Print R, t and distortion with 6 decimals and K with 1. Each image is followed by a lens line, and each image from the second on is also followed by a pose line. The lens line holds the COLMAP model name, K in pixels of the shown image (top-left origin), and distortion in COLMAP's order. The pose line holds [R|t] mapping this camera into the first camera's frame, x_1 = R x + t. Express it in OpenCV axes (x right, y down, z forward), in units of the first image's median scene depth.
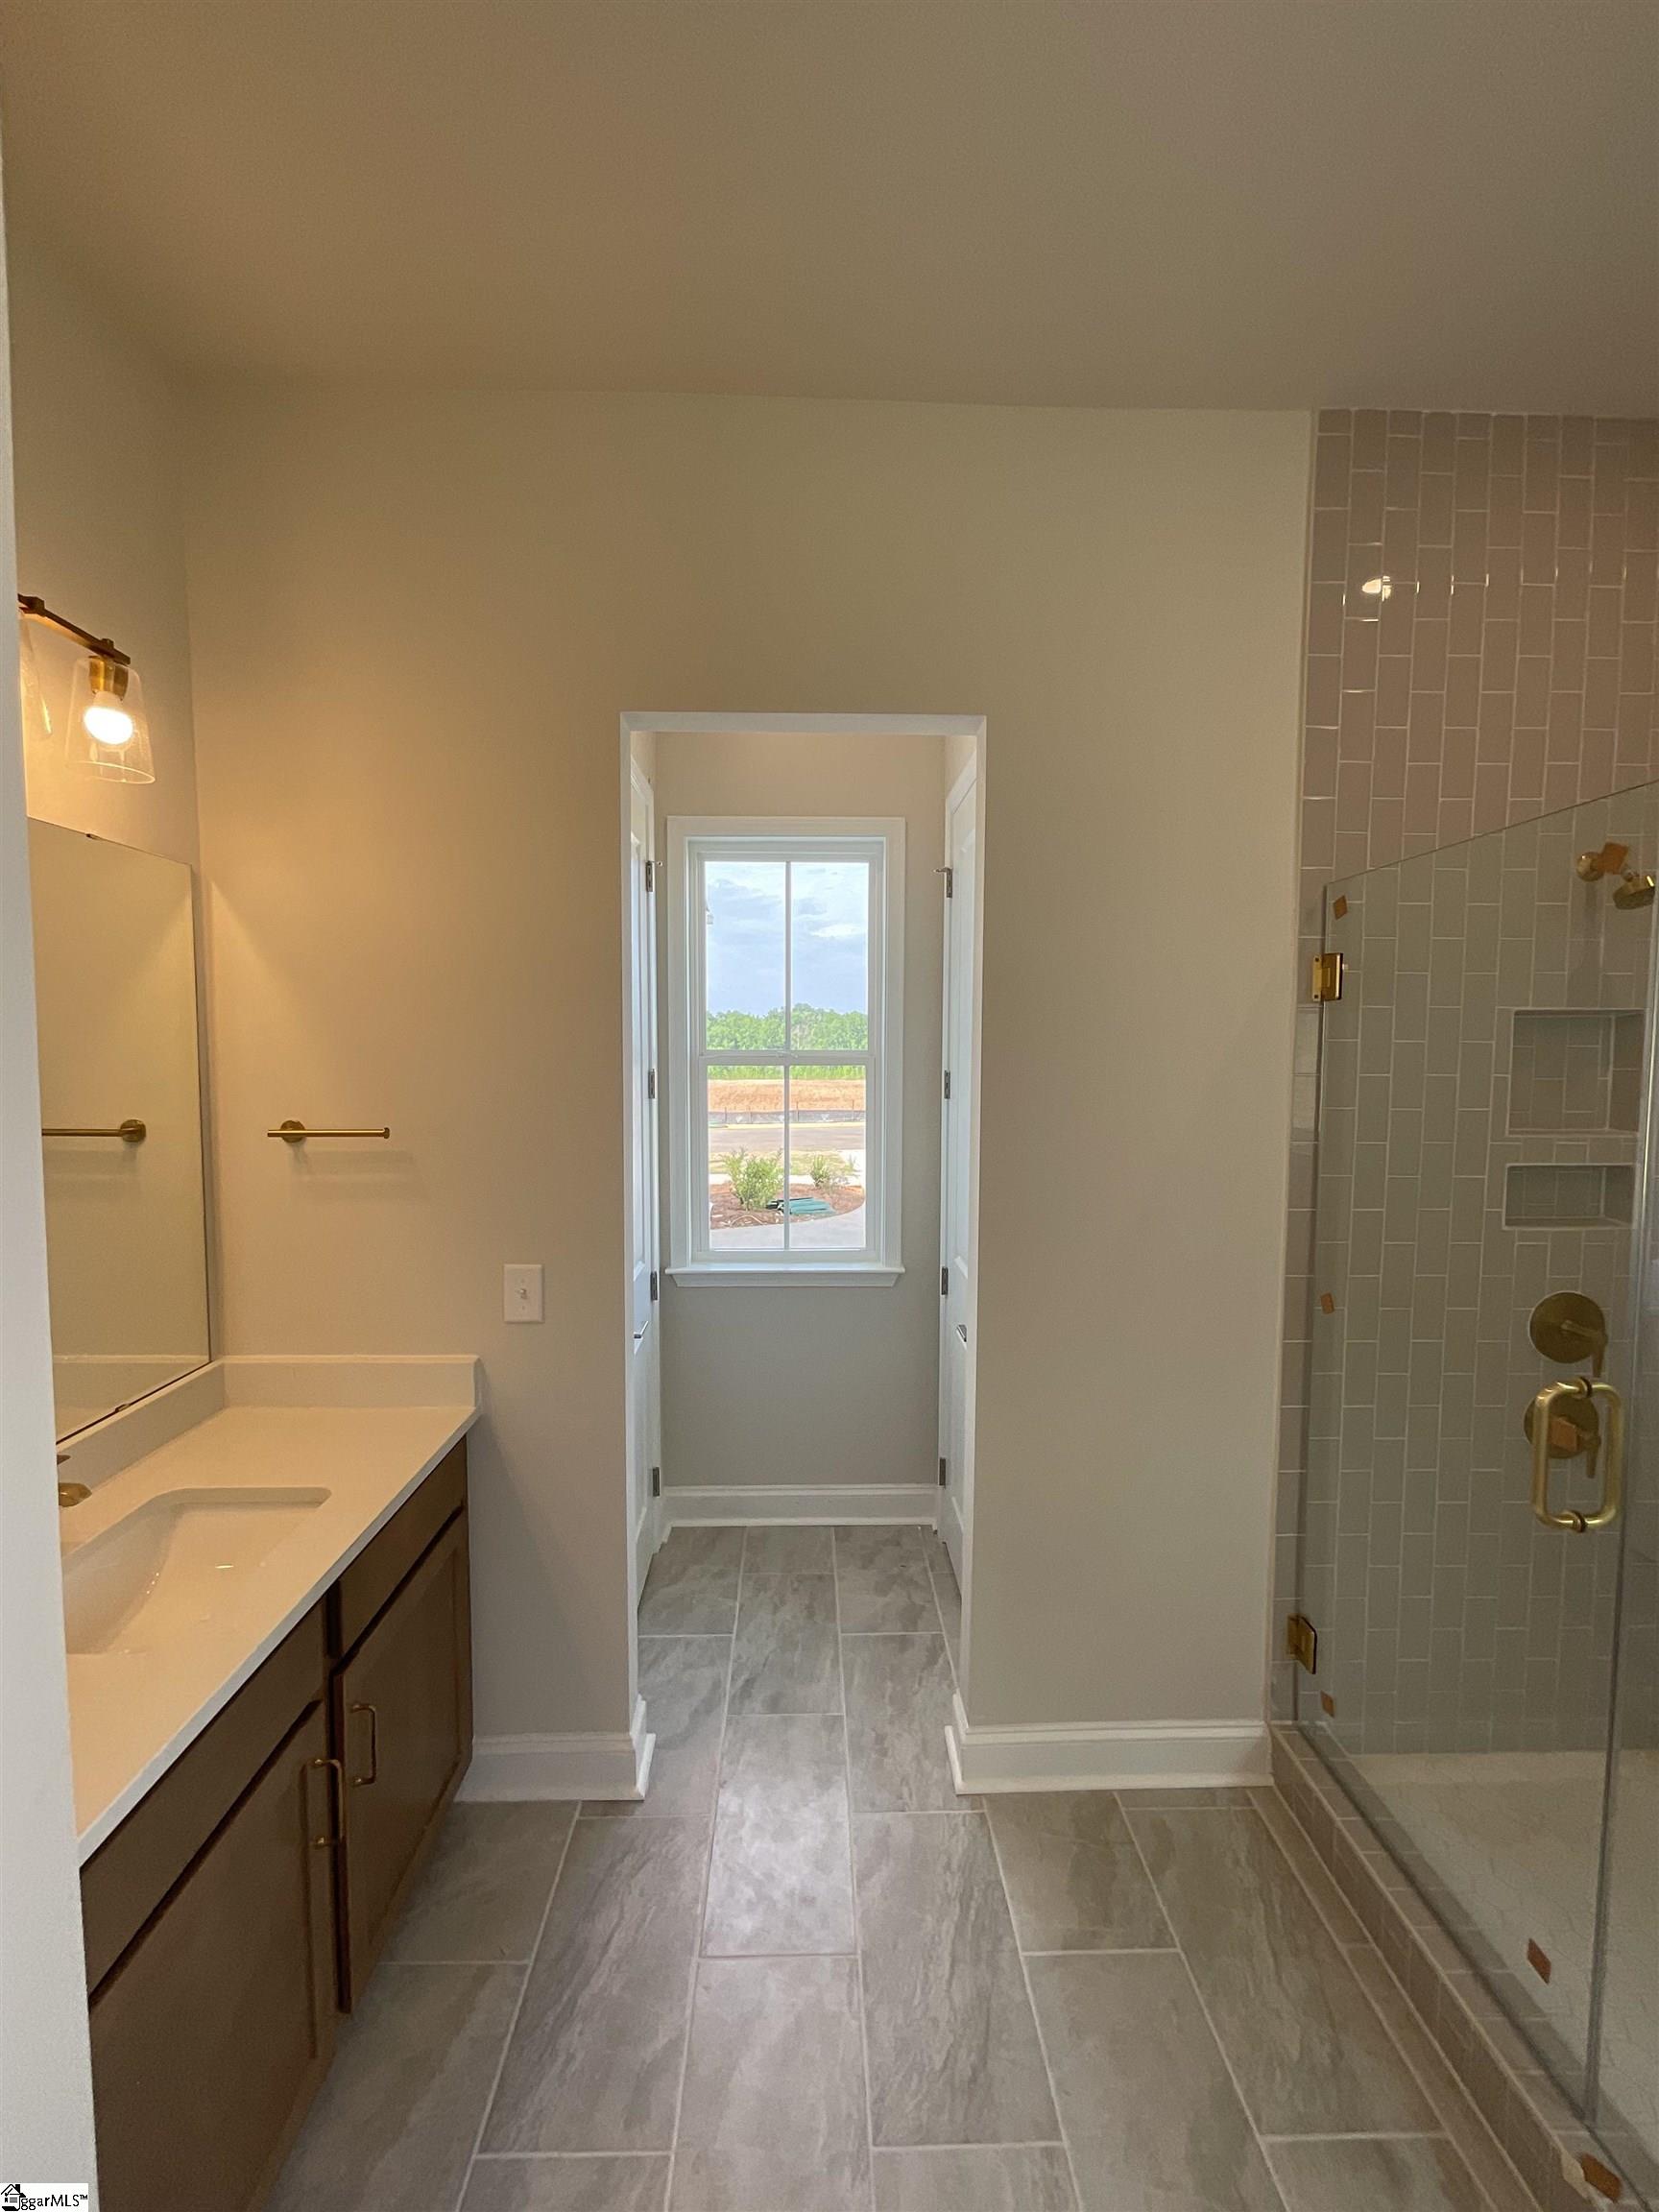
lens RADIAL K [[888.7, 0, 824.6], [0, 888.7, 1105.8], [0, 0, 1]] dist [0.001579, -0.001199]
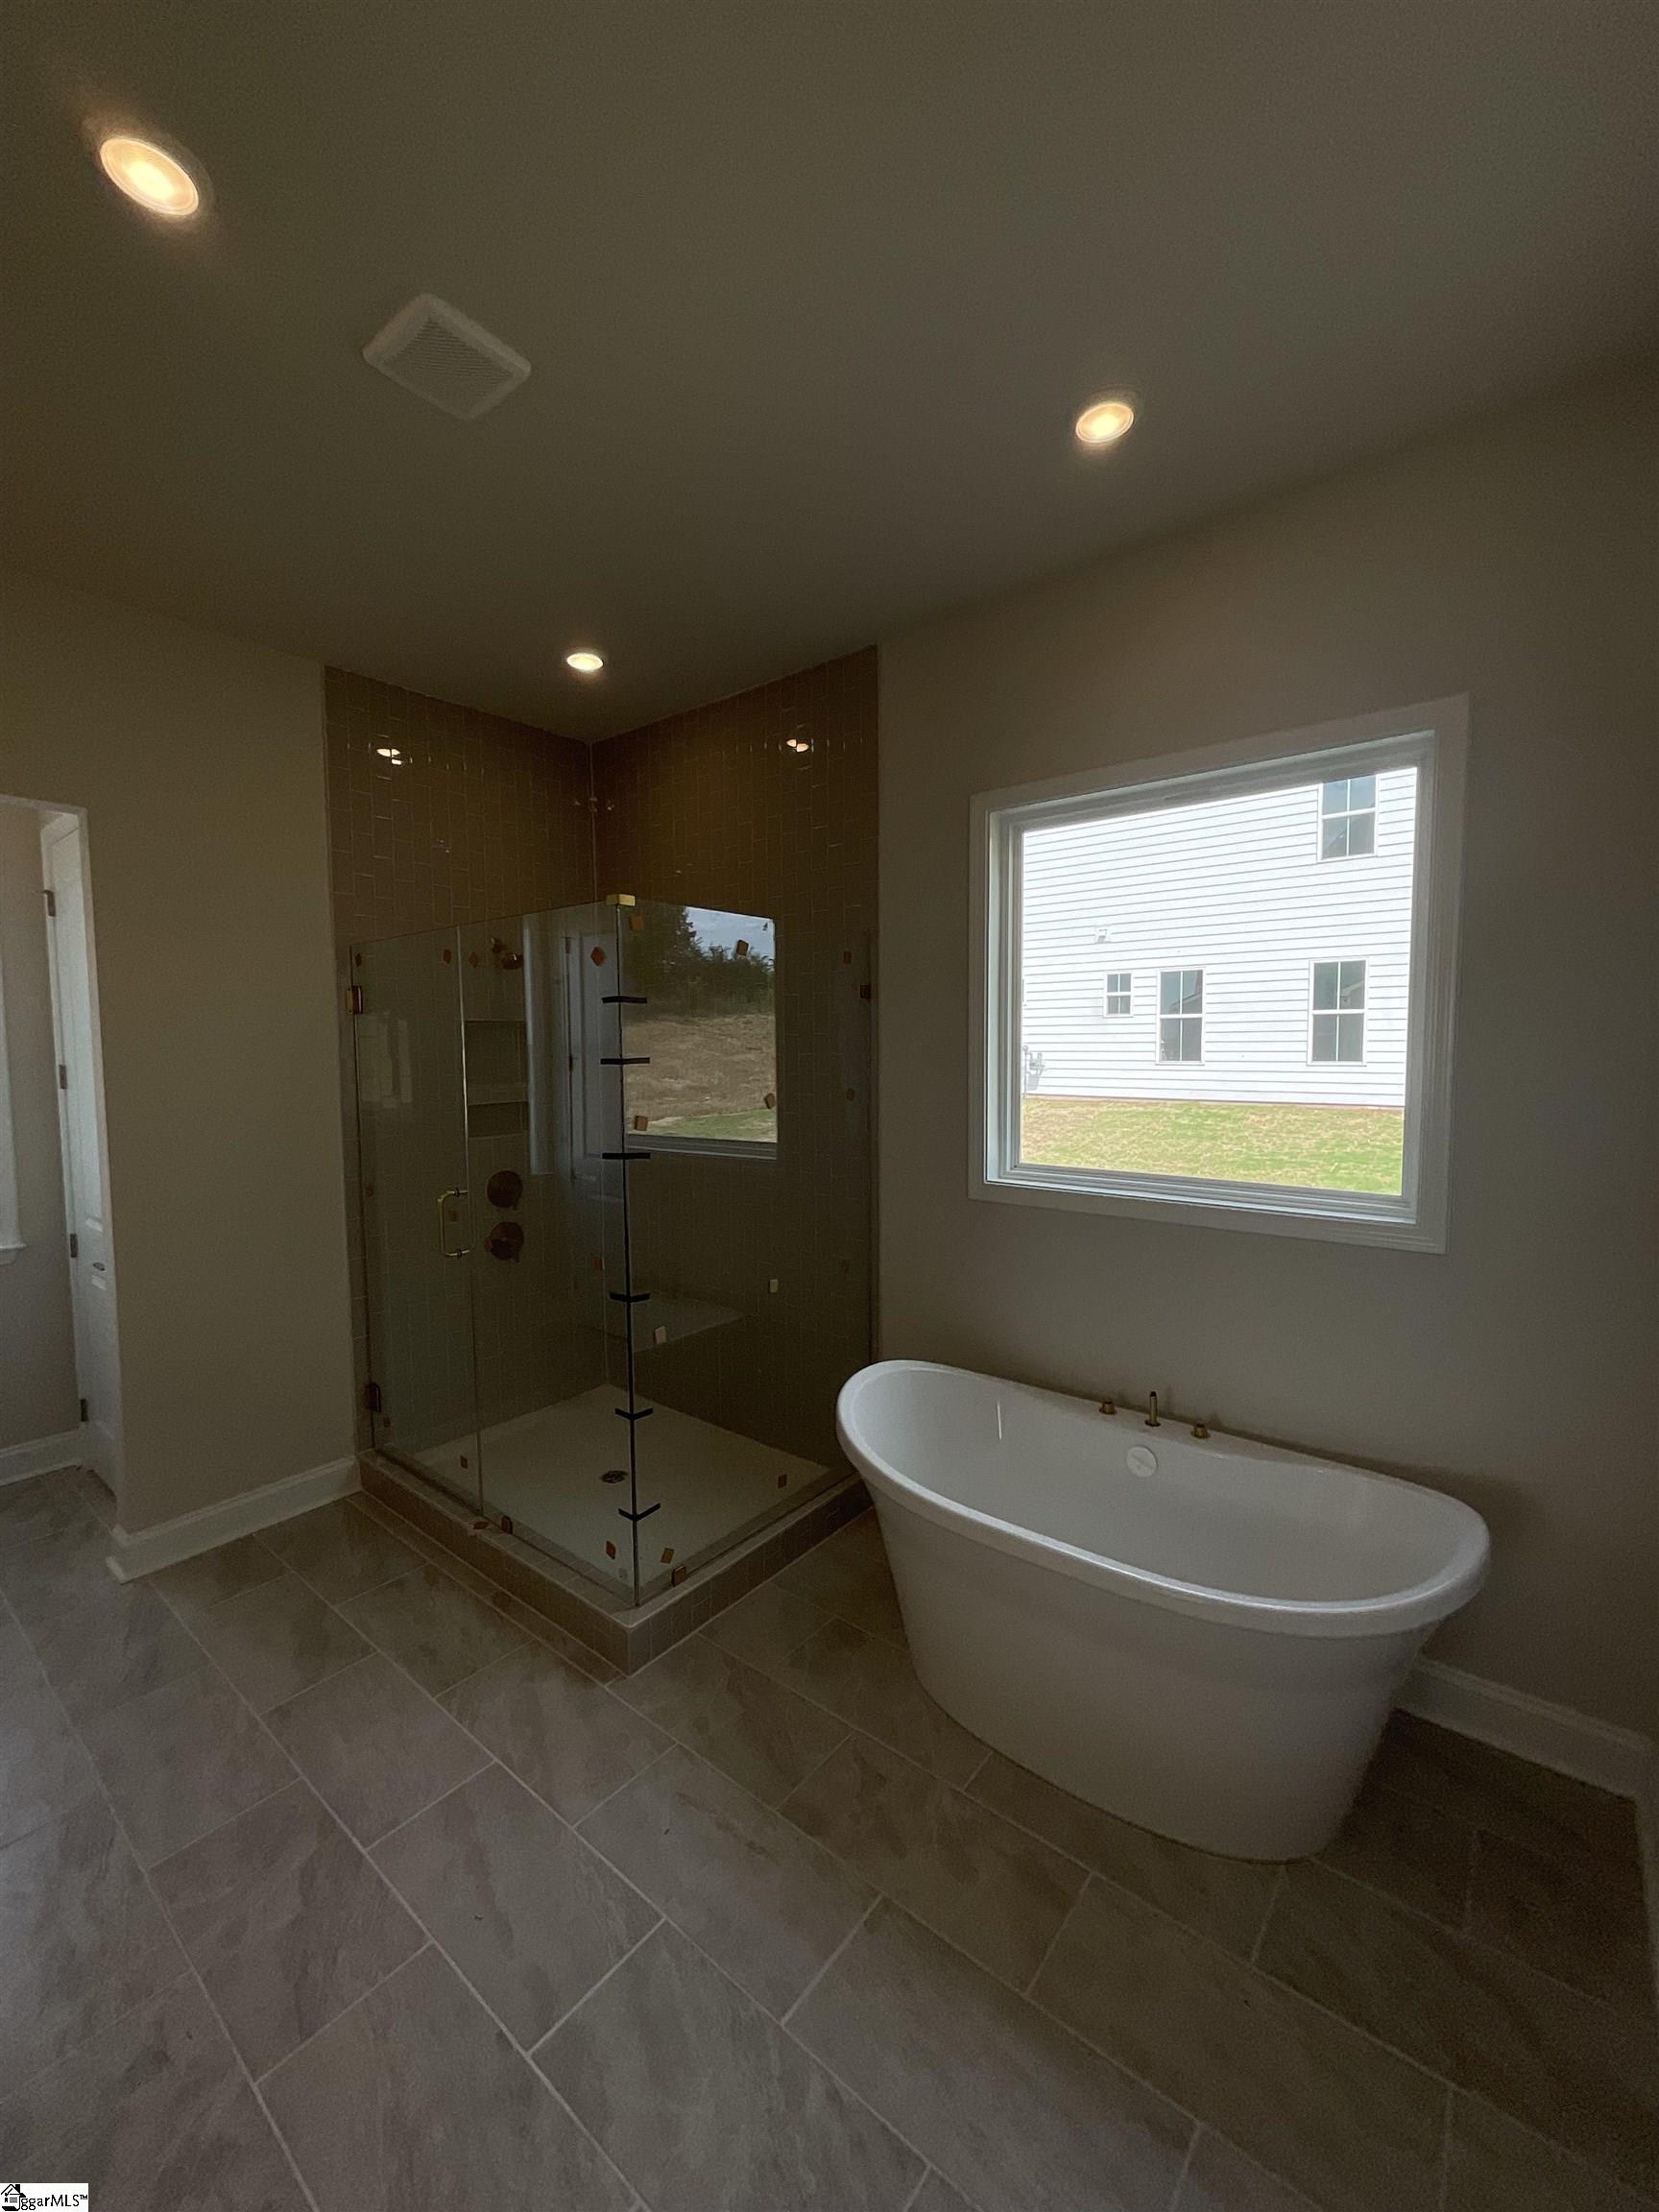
lens RADIAL K [[888.7, 0, 831.0], [0, 888.7, 1104.2], [0, 0, 1]] dist [0.001579, -0.001199]
pose [[0.644375, -0.059135, 0.762420, -0.156623], [0.059220, 0.997870, 0.027346, 0.061511], [-0.762413, 0.027529, 0.646505, -0.786846]]
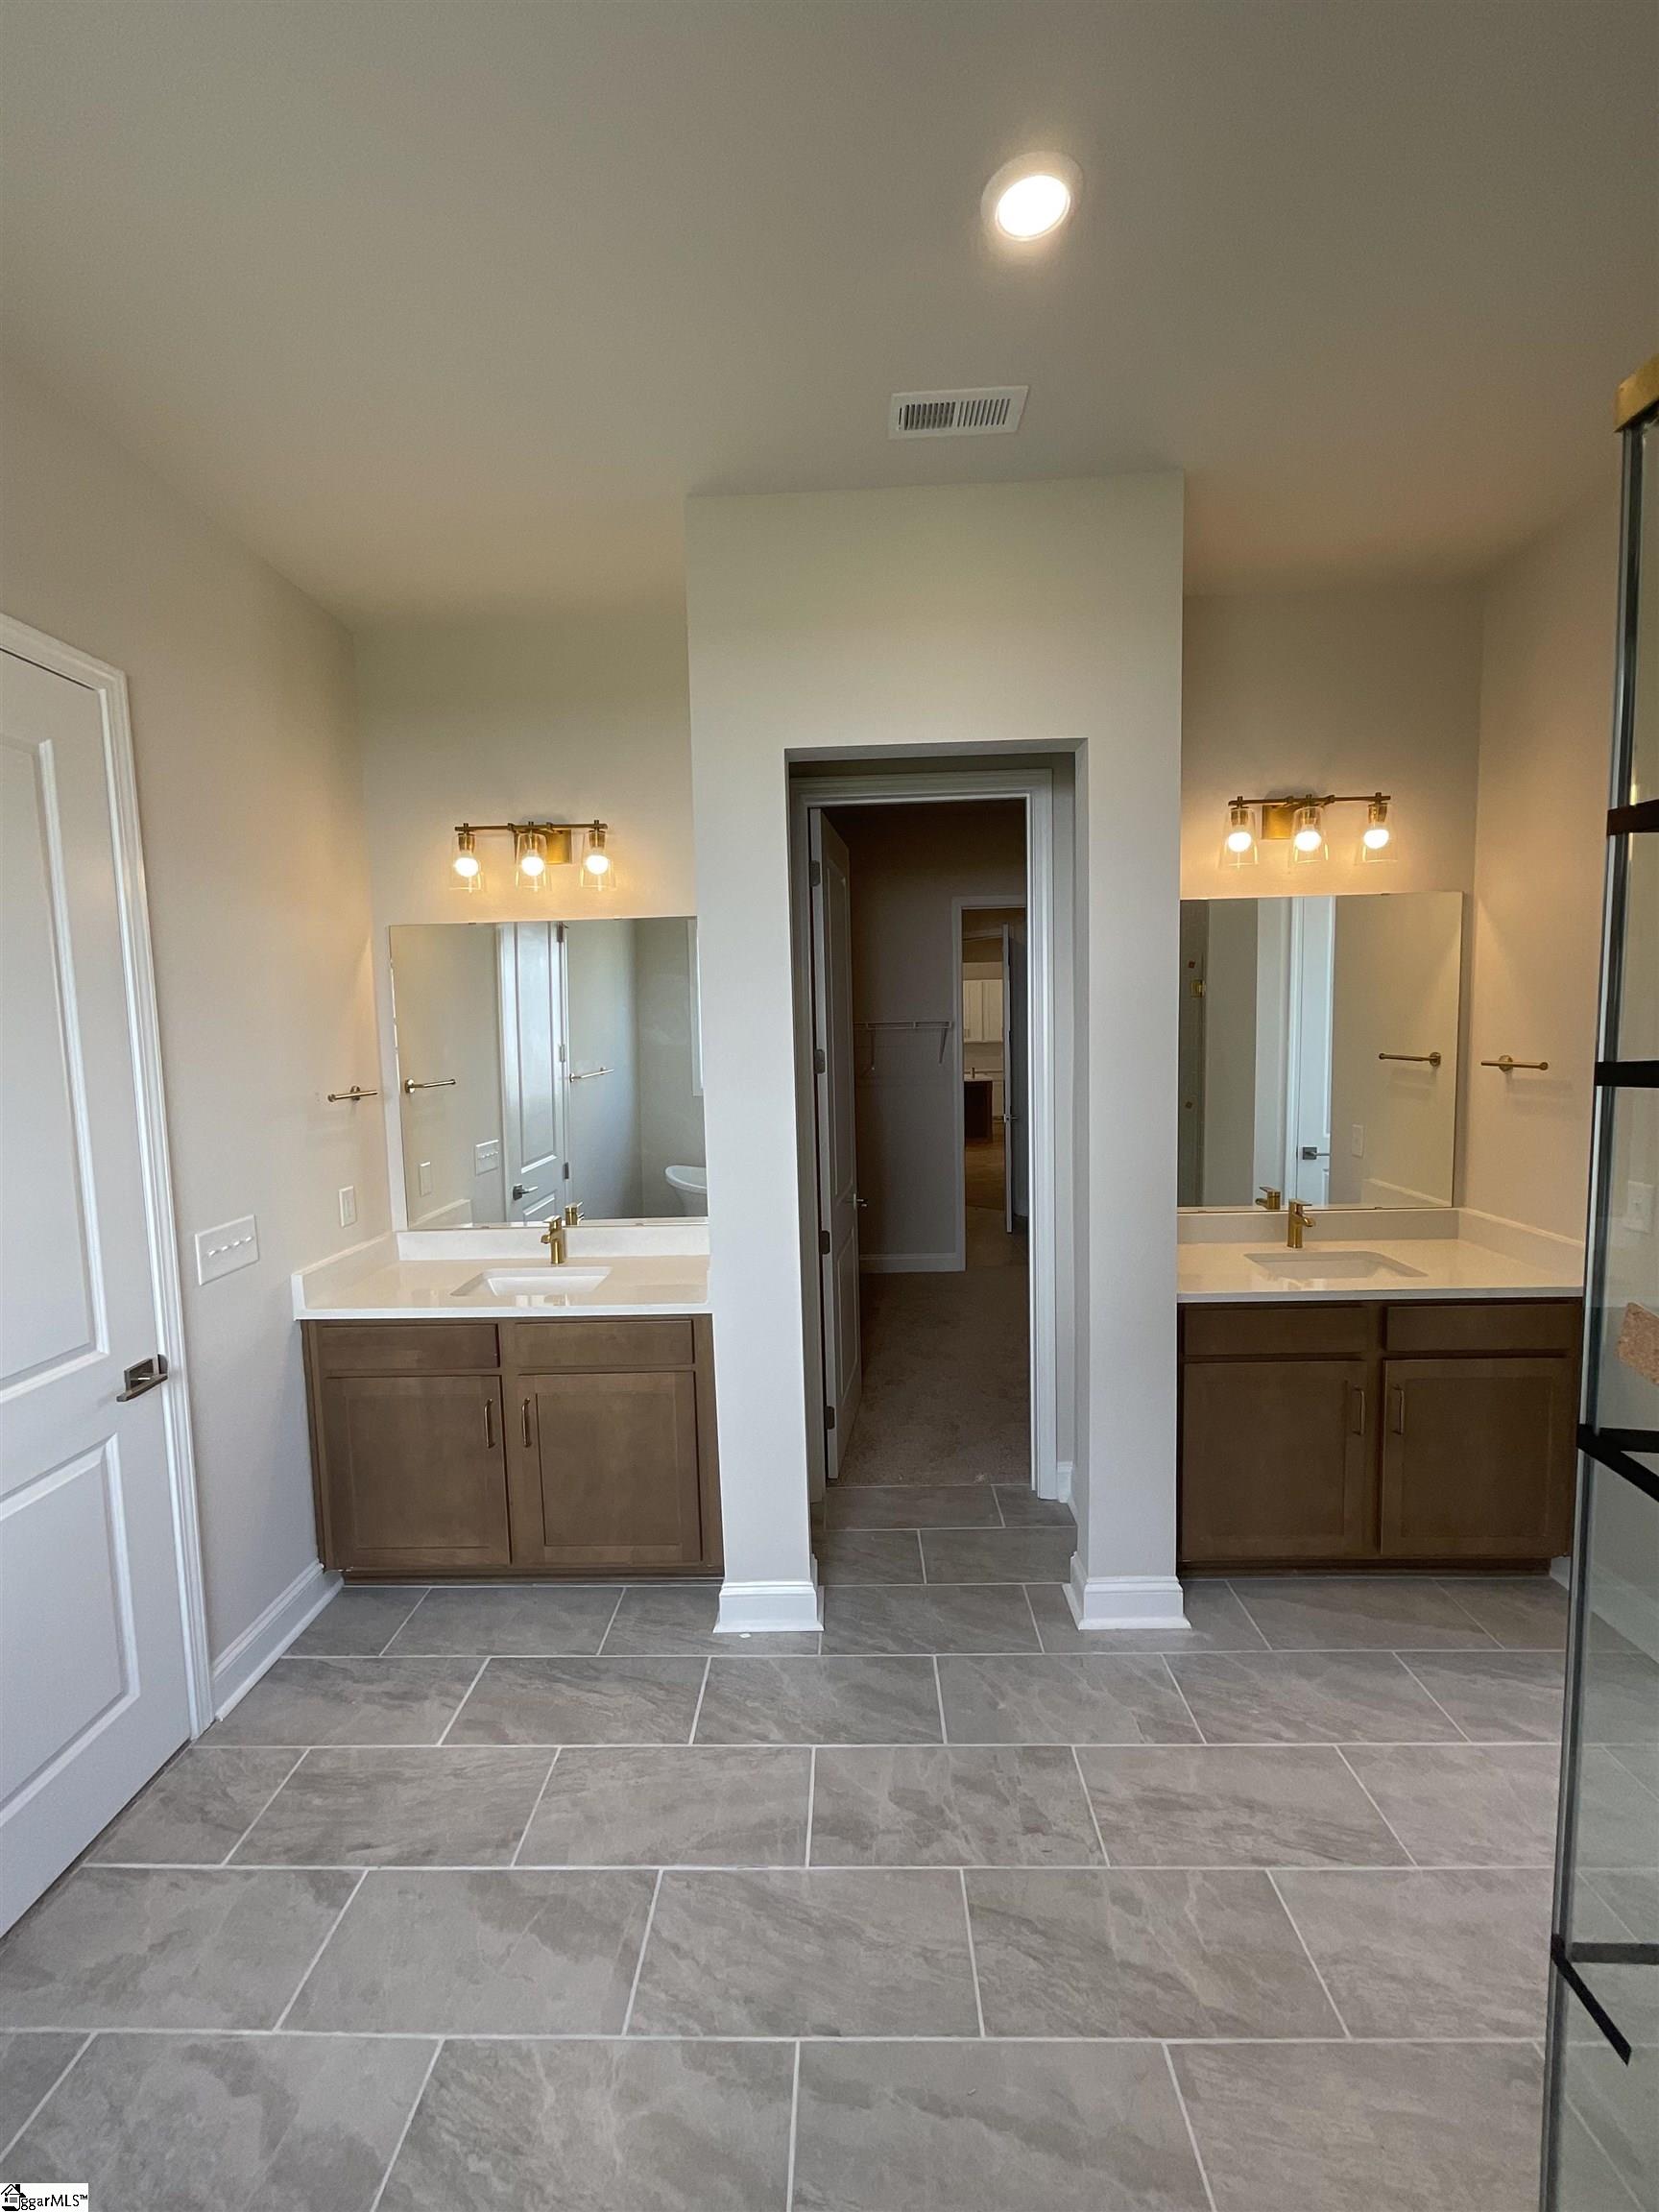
lens RADIAL K [[888.7, 0, 828.4], [0, 888.7, 1095.4], [0, 0, 1]] dist [0.001579, -0.001199]
pose [[-0.048250, 0.076642, -0.995891, 0.911447], [-0.036141, 0.996265, 0.078422, 0.007922], [0.998181, 0.039776, -0.045300, -0.042581]]
